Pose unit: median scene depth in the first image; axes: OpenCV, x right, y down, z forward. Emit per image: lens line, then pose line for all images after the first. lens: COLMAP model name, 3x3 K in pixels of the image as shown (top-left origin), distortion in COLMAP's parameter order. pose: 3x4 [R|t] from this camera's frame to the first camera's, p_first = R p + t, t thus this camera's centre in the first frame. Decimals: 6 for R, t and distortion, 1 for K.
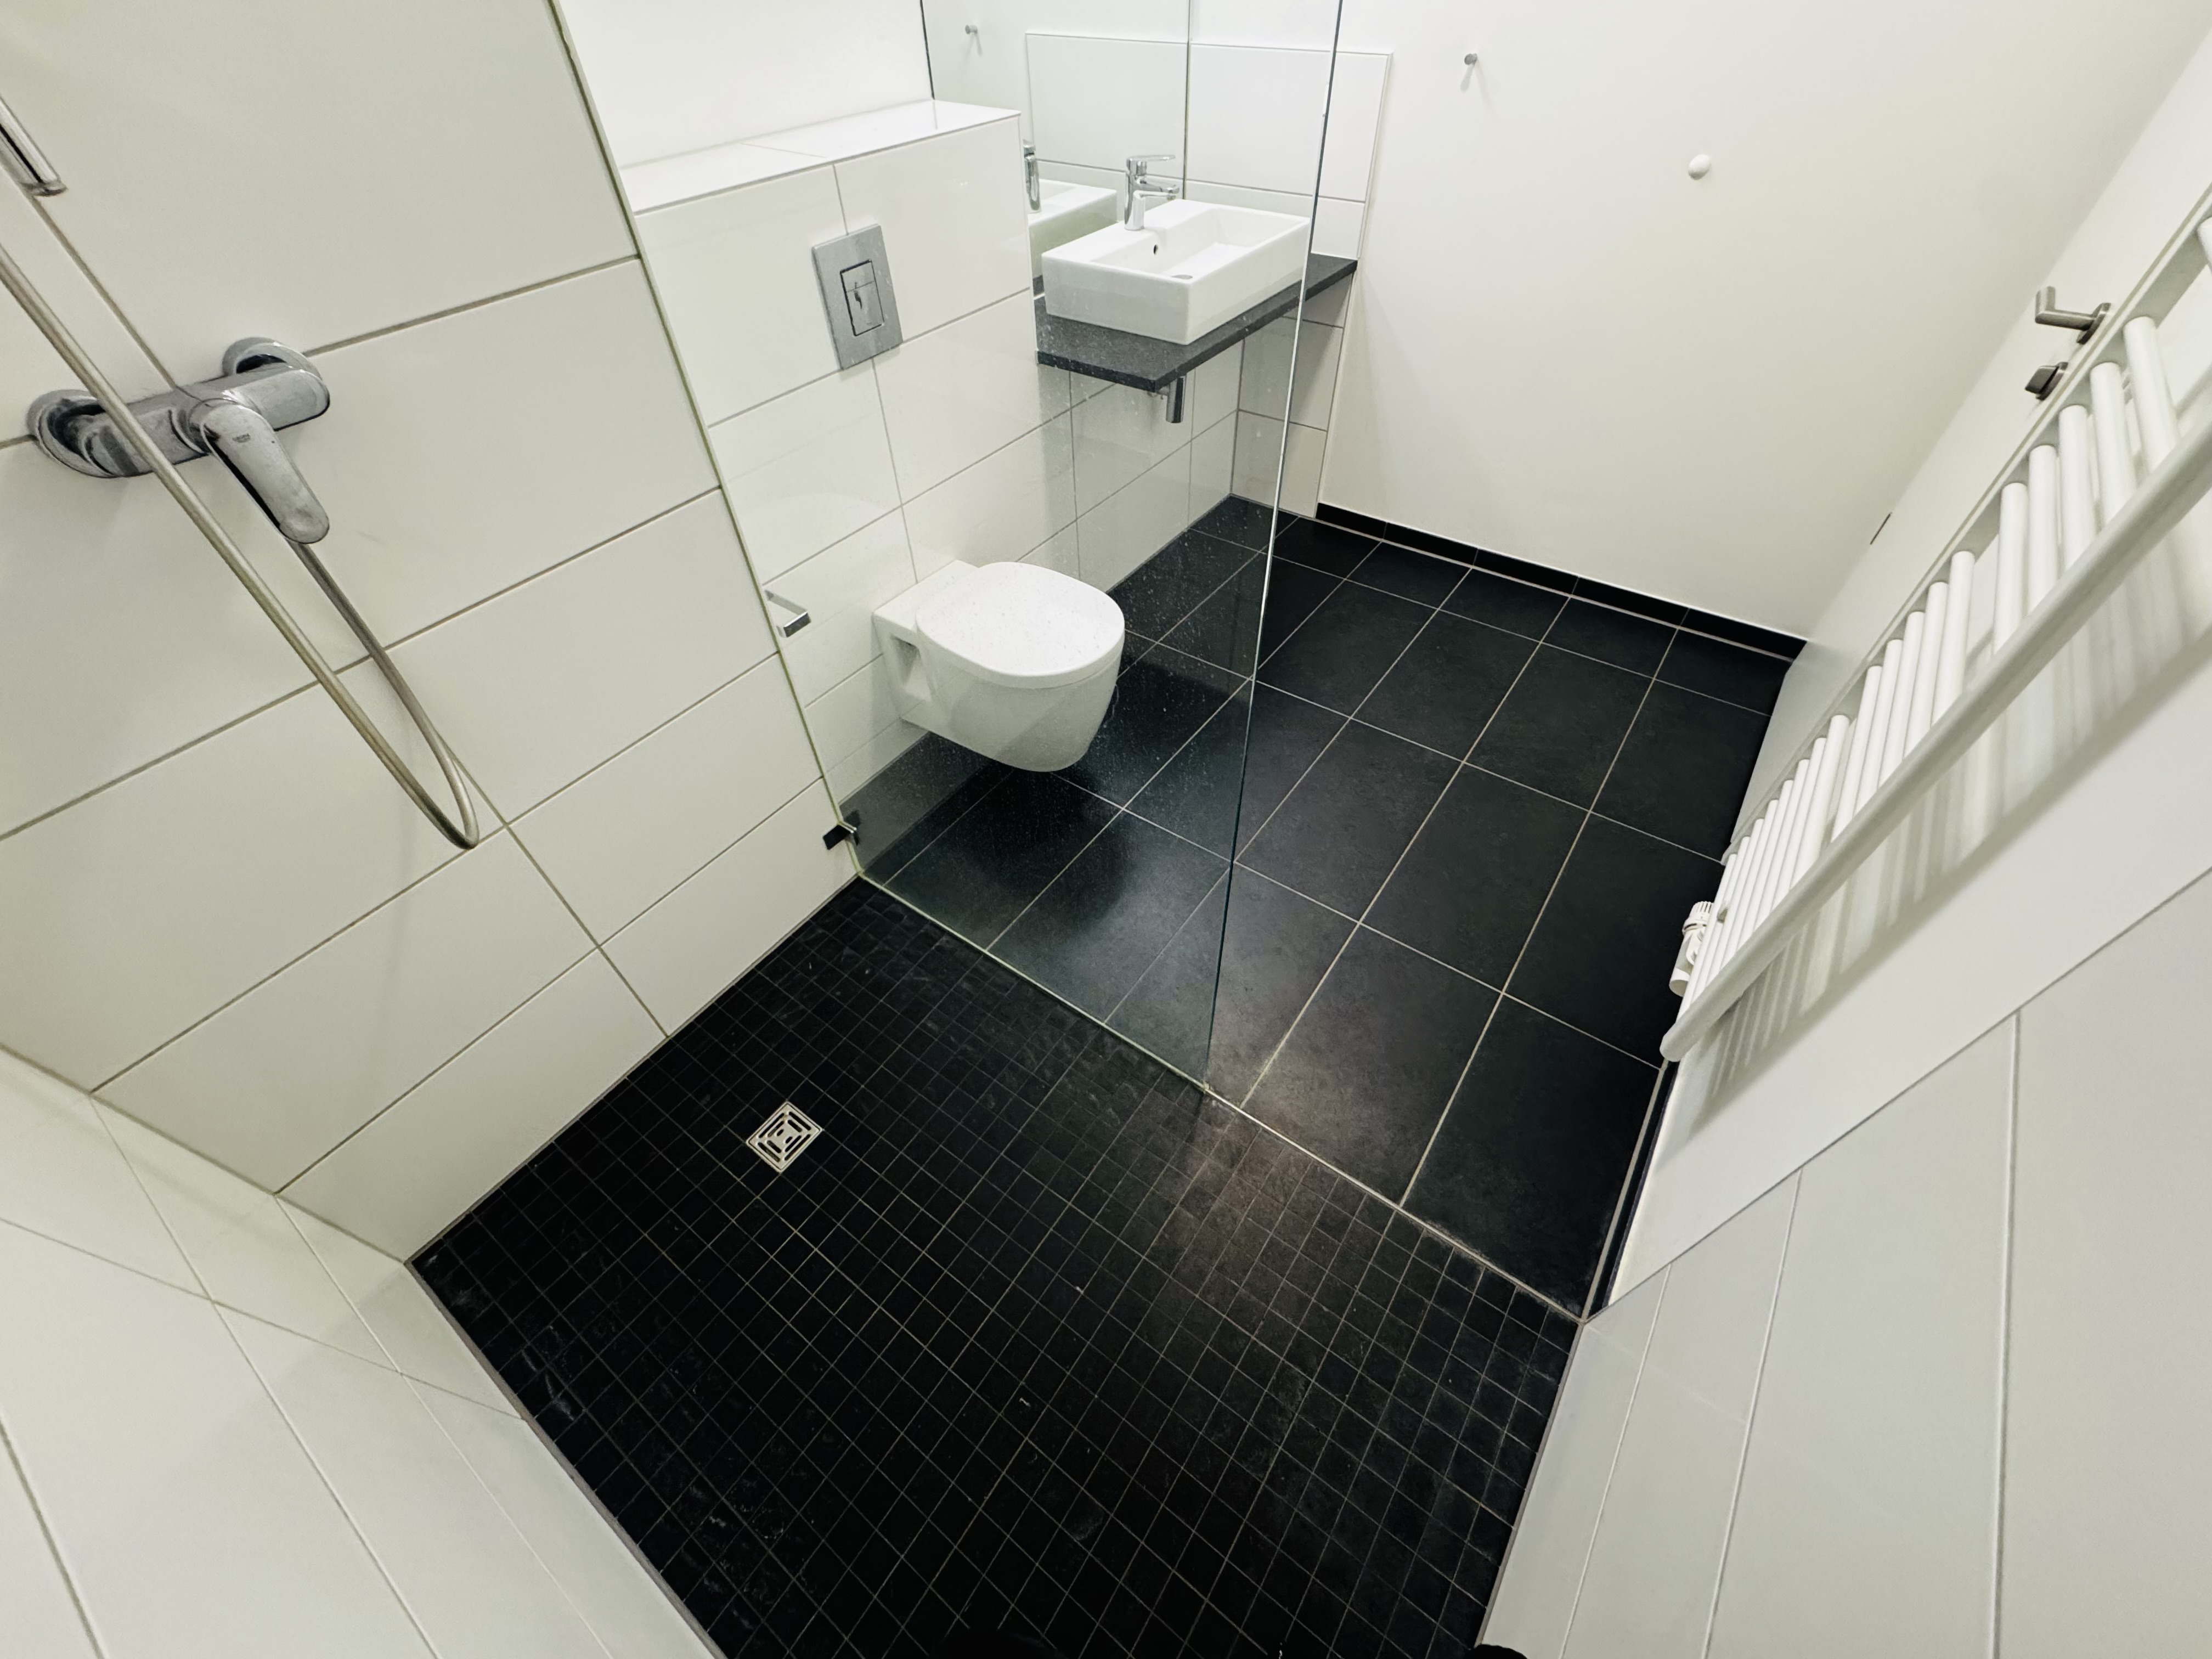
lens RADIAL K [[885.1, 0, 1104.7], [0, 885.1, 824.4], [0, 0, 1]] dist [-0.002744, 0.000424]
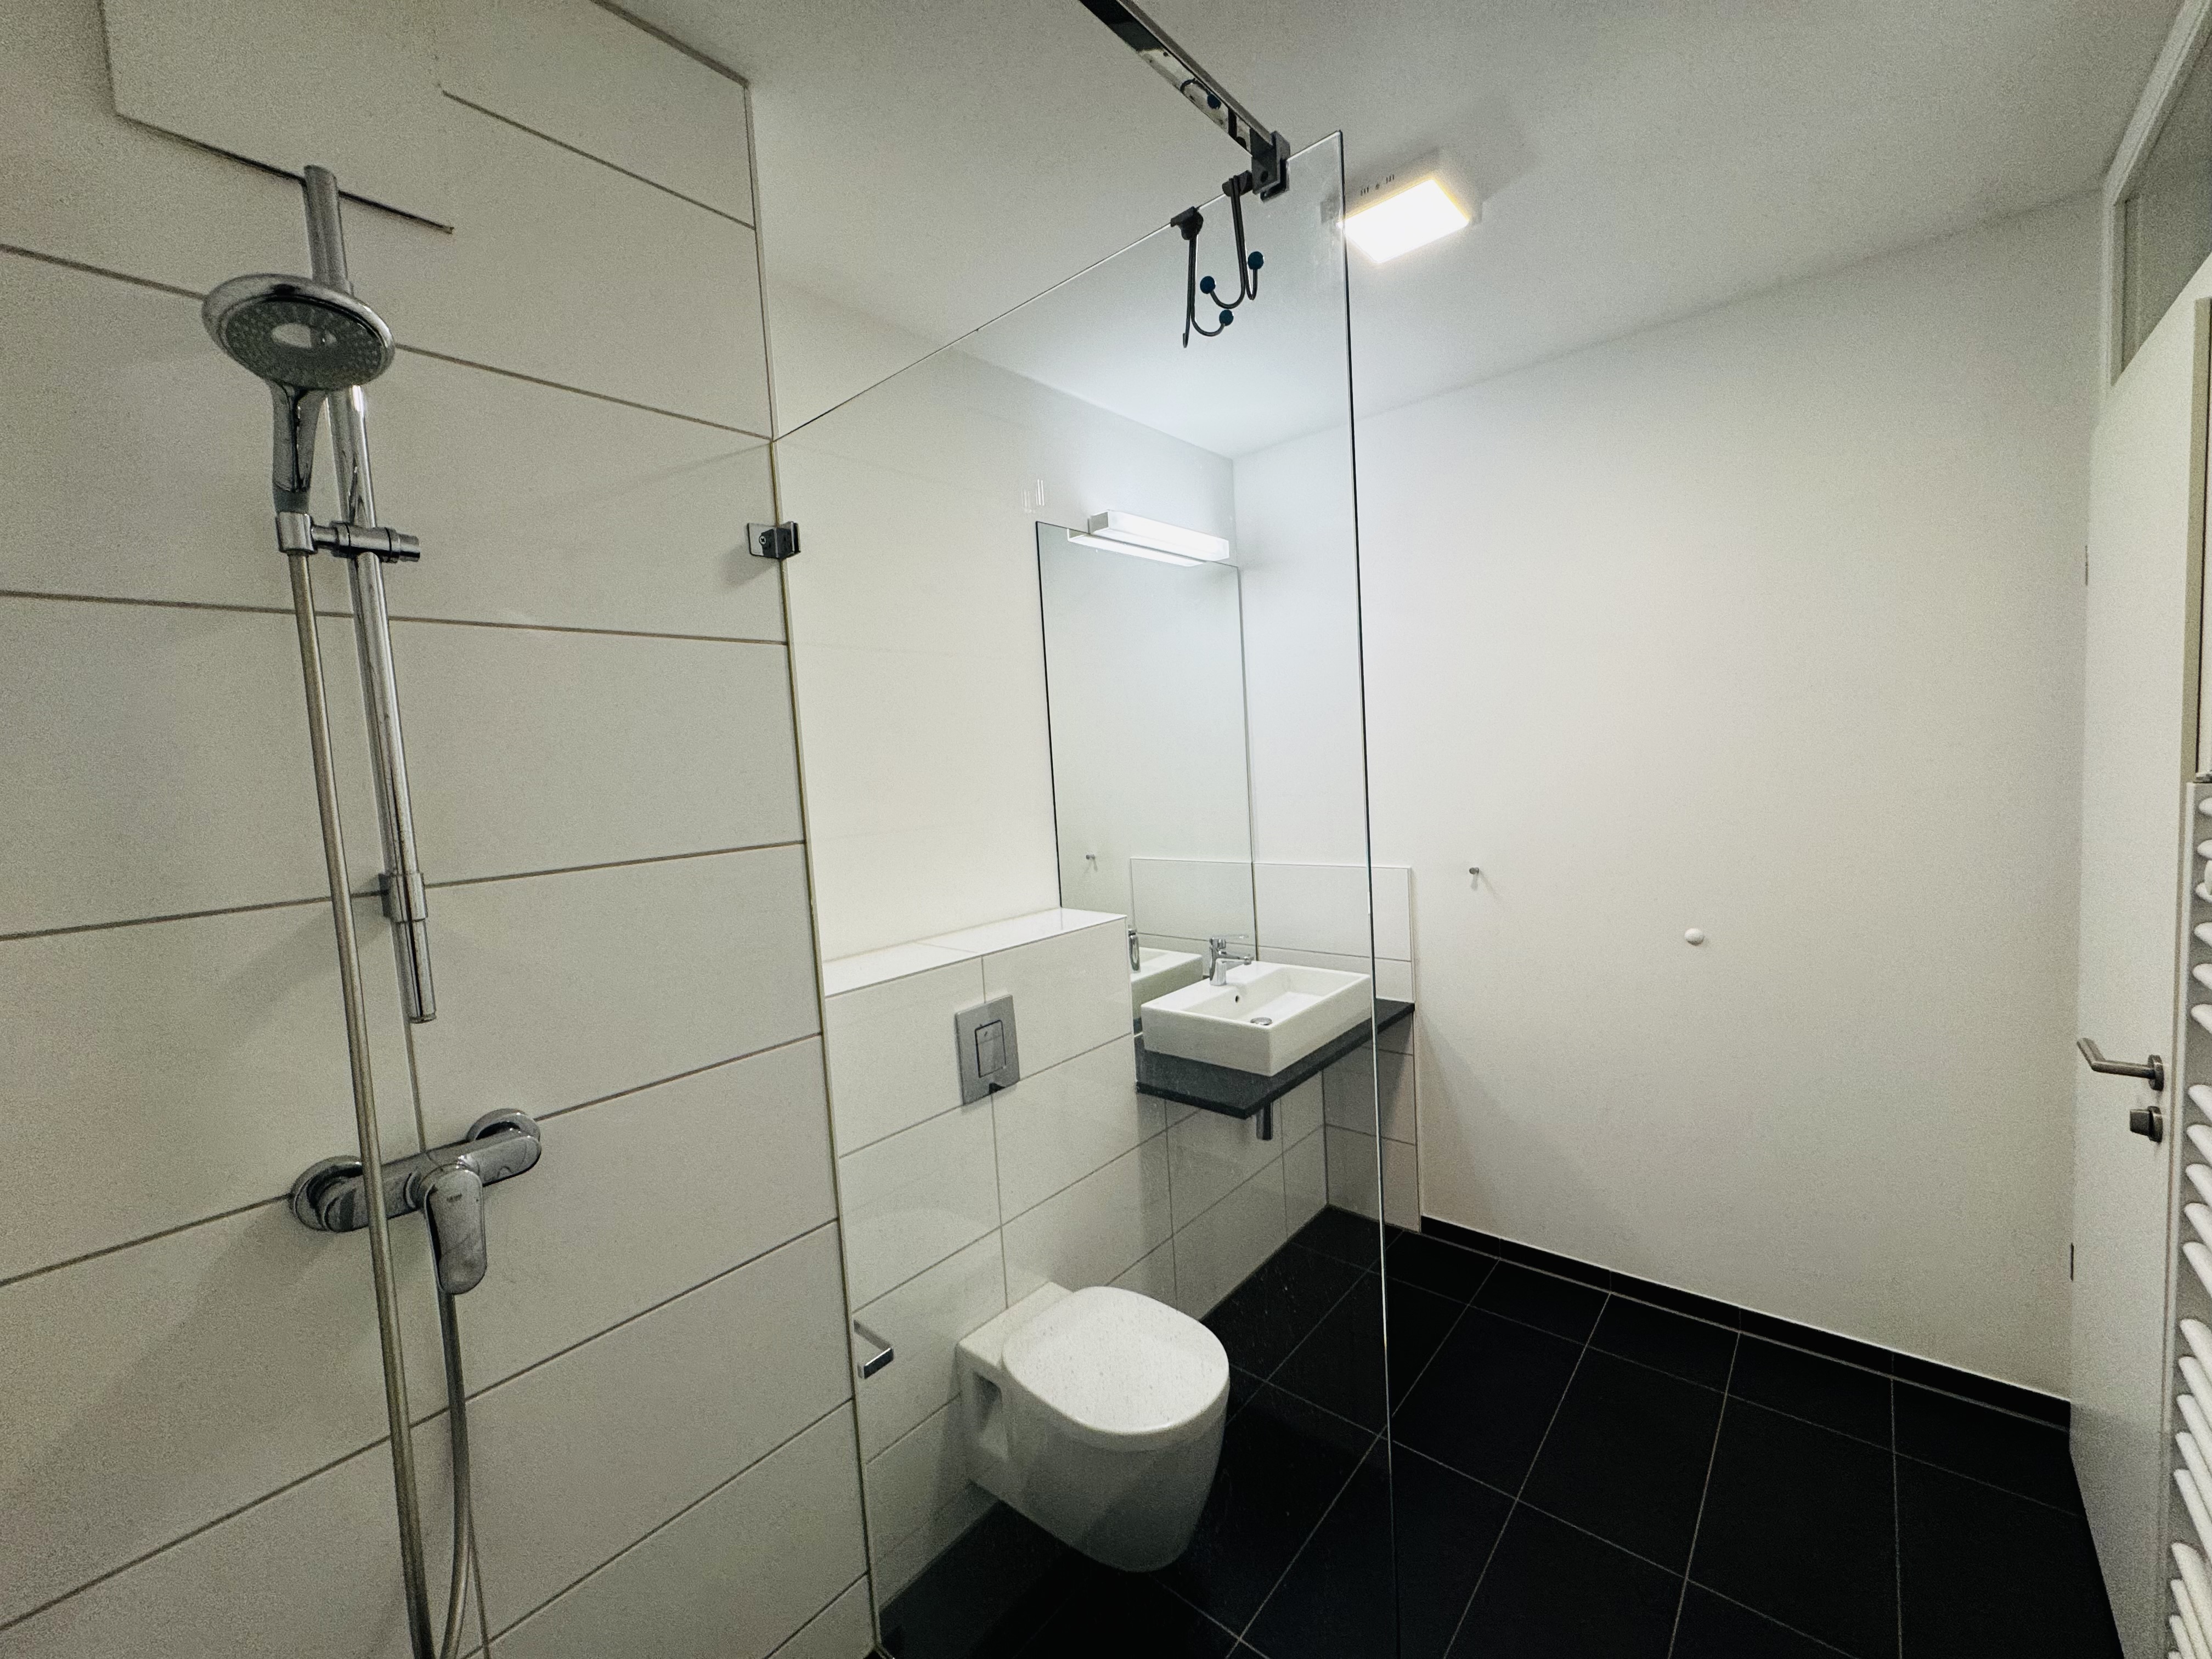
lens RADIAL K [[880.6, 0, 1104.3], [0, 880.6, 832.5], [0, 0, 1]] dist [-0.002313, 0.000303]
pose [[0.995264, -0.030443, -0.092314, -0.004271], [-0.039405, 0.741796, -0.669466, -0.022469], [0.088859, 0.669934, 0.737084, -0.037044]]
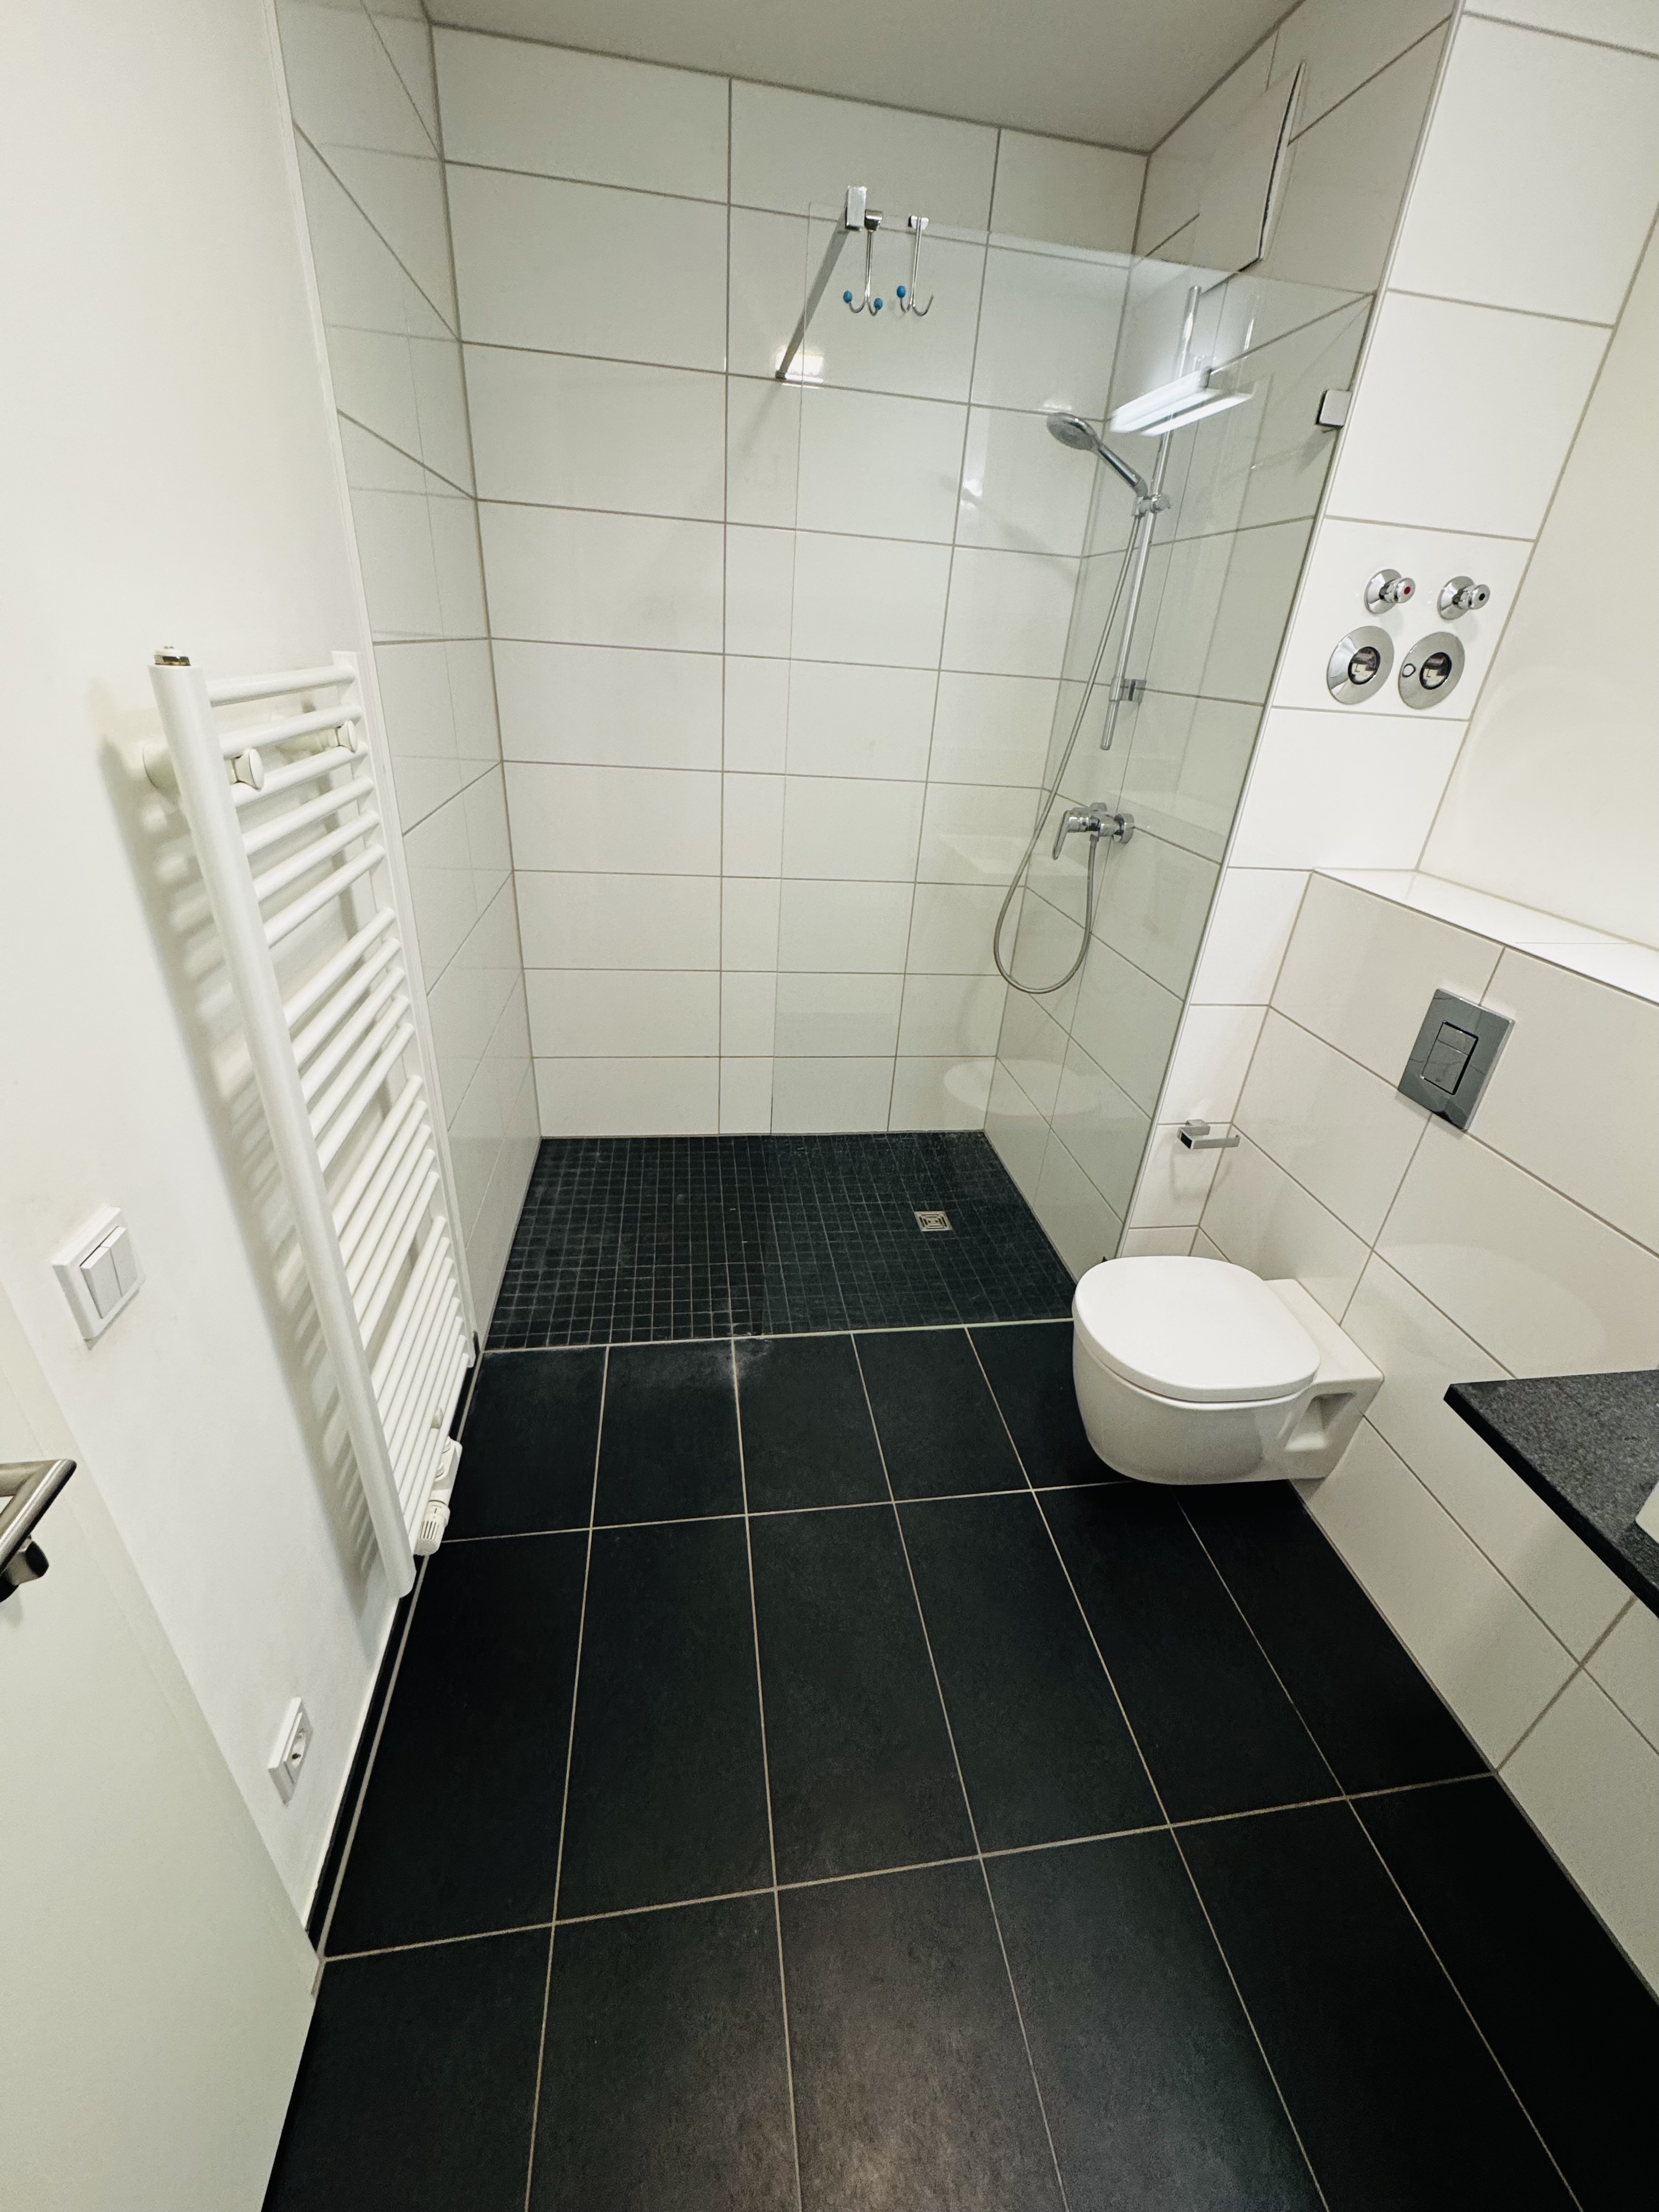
lens RADIAL K [[885.1, 0, 835.0], [0, 885.1, 1099.3], [0, 0, 1]] dist [-0.002744, 0.000424]
pose [[-0.710505, 0.301725, -0.635724, 0.638267], [-0.547314, 0.330887, 0.768740, -0.757142], [0.442301, 0.894134, -0.069958, 0.656004]]
